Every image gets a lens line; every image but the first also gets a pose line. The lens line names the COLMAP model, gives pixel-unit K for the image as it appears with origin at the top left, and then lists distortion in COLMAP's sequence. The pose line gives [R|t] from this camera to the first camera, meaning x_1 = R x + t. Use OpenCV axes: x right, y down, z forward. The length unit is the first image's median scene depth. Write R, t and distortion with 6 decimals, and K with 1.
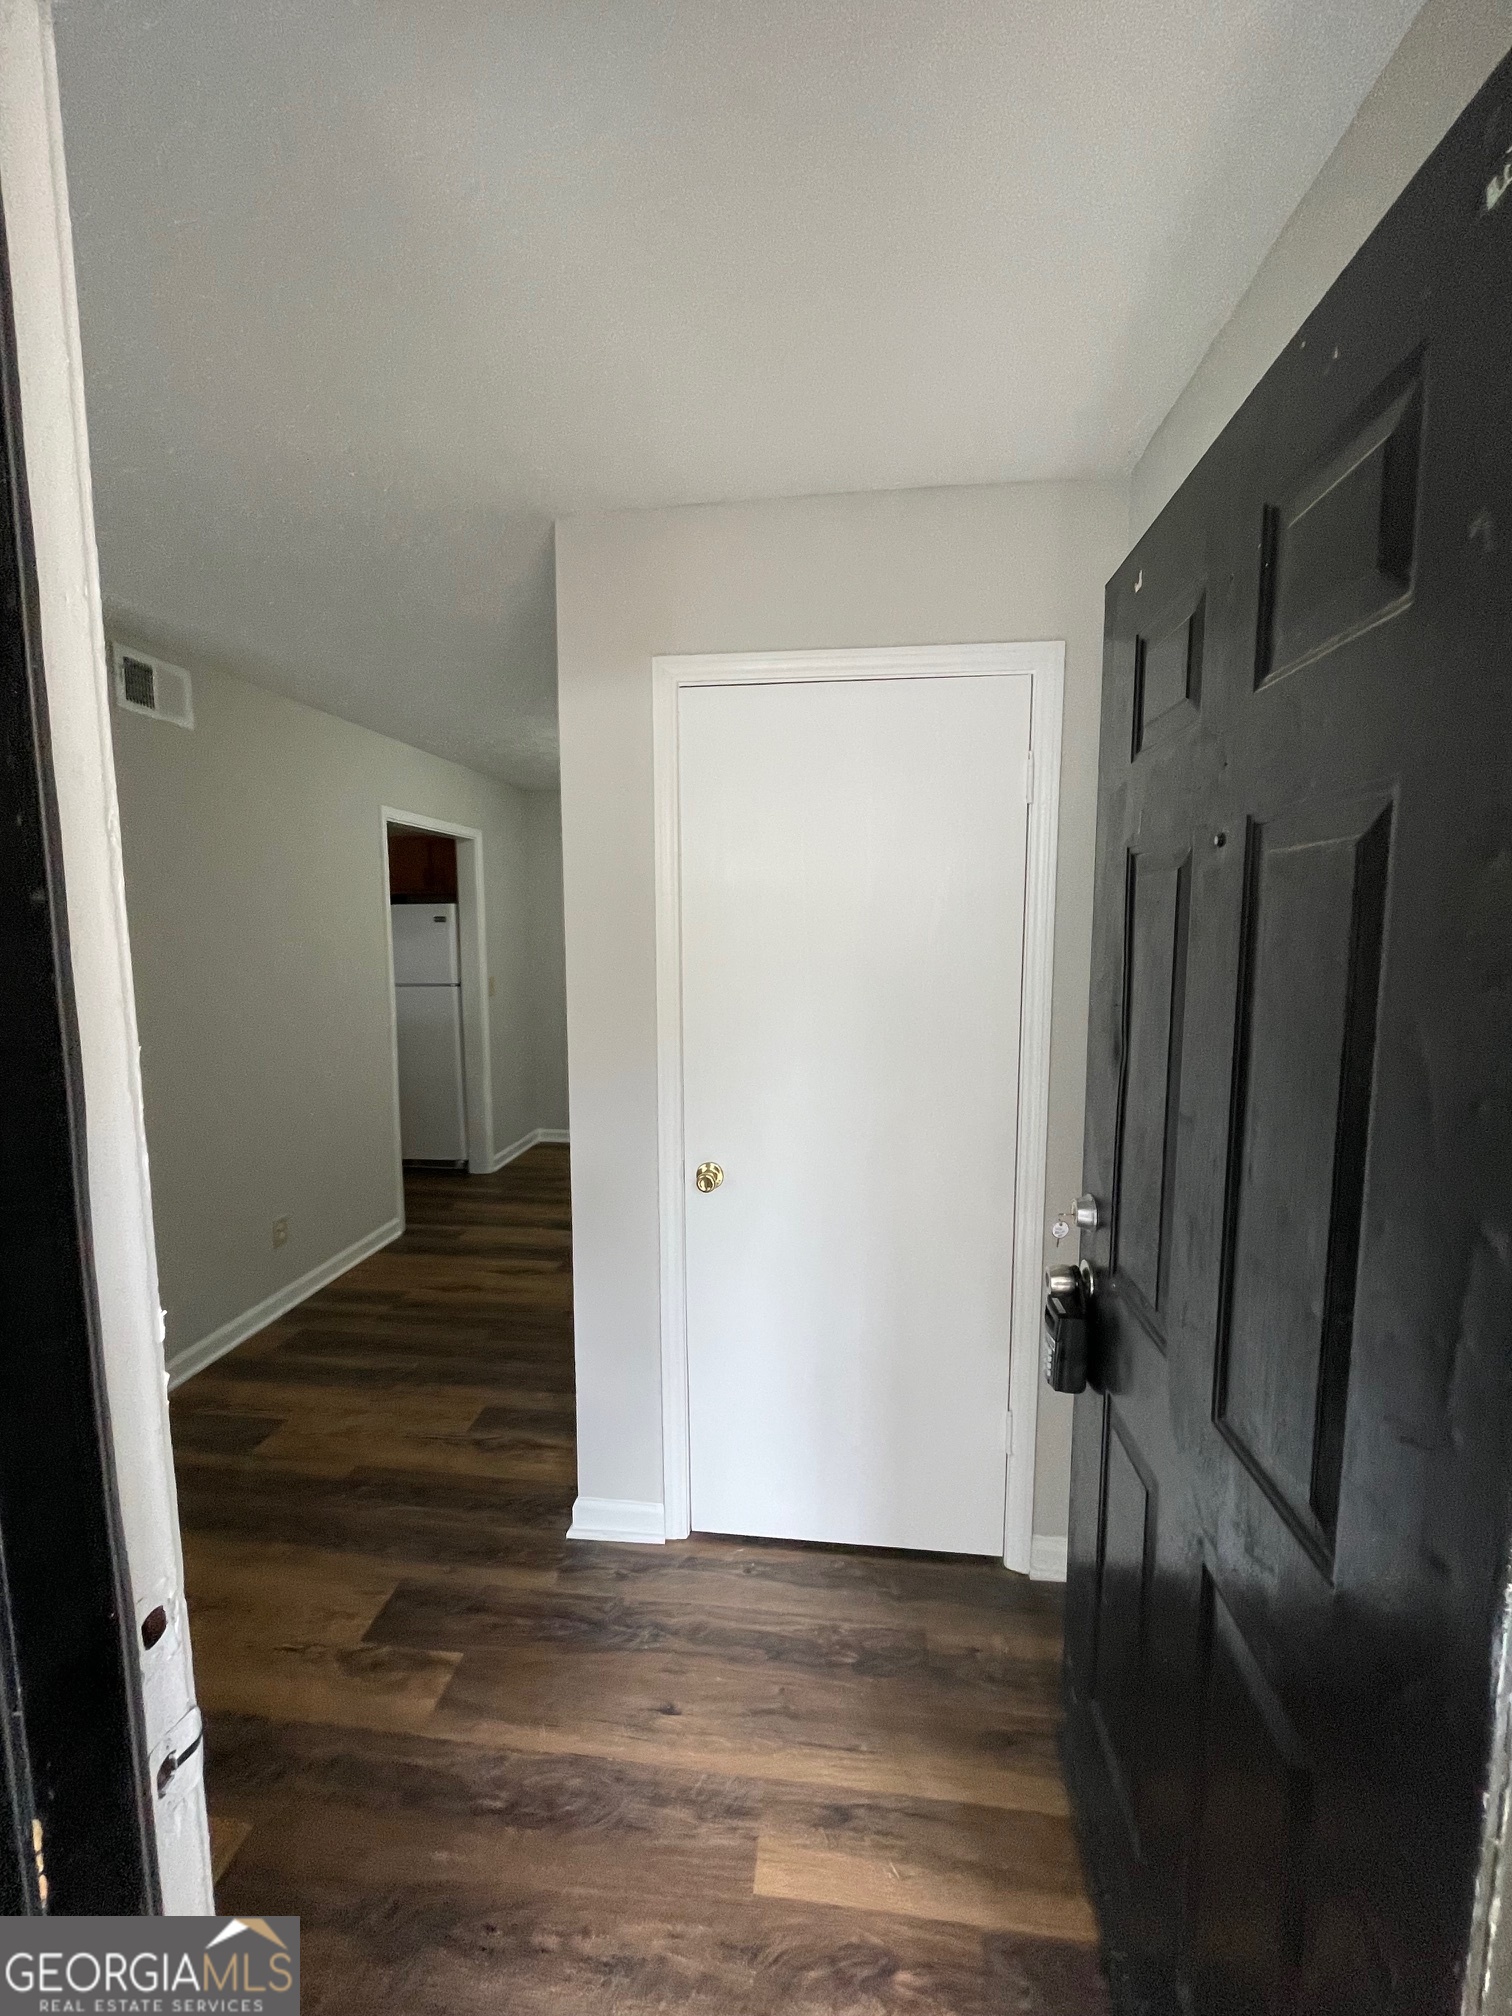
lens RADIAL K [[818.4, 0, 760.5], [0, 818.4, 1010.7], [0, 0, 1]] dist [-0.002303, 0.001289]
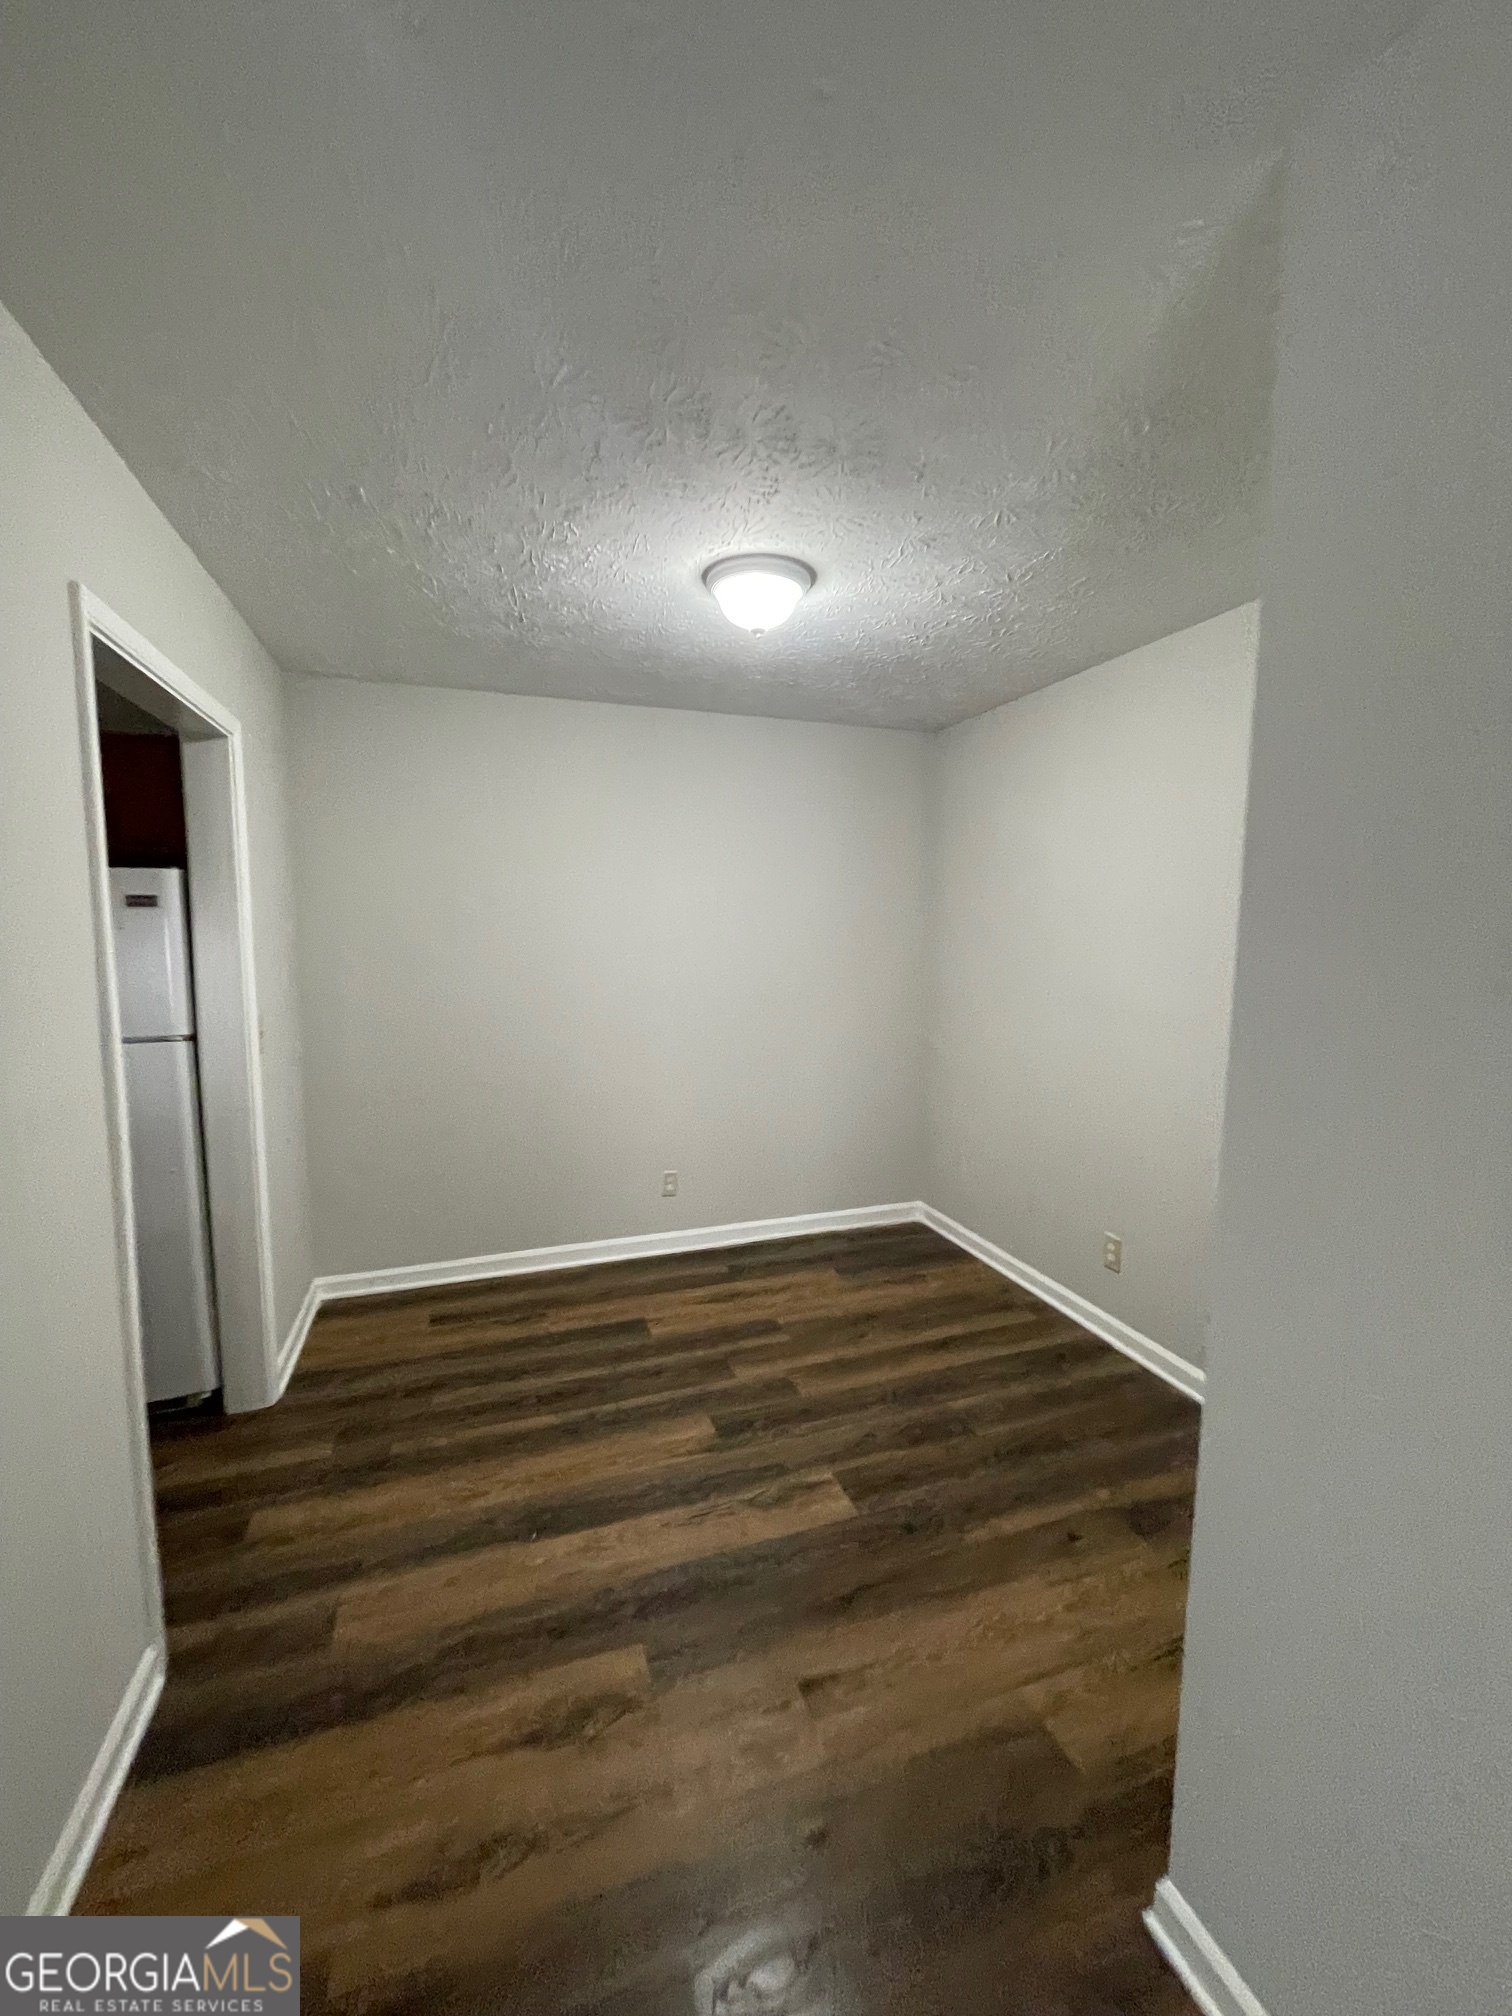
lens RADIAL K [[817.3, 0, 756.8], [0, 817.3, 1013.6], [0, 0, 1]] dist [-0.004546, -0.000160]
pose [[0.896741, -0.038748, 0.440857, -0.290943], [0.037157, 0.999234, 0.012244, -0.040710], [-0.440994, 0.005401, 0.897494, 0.435135]]
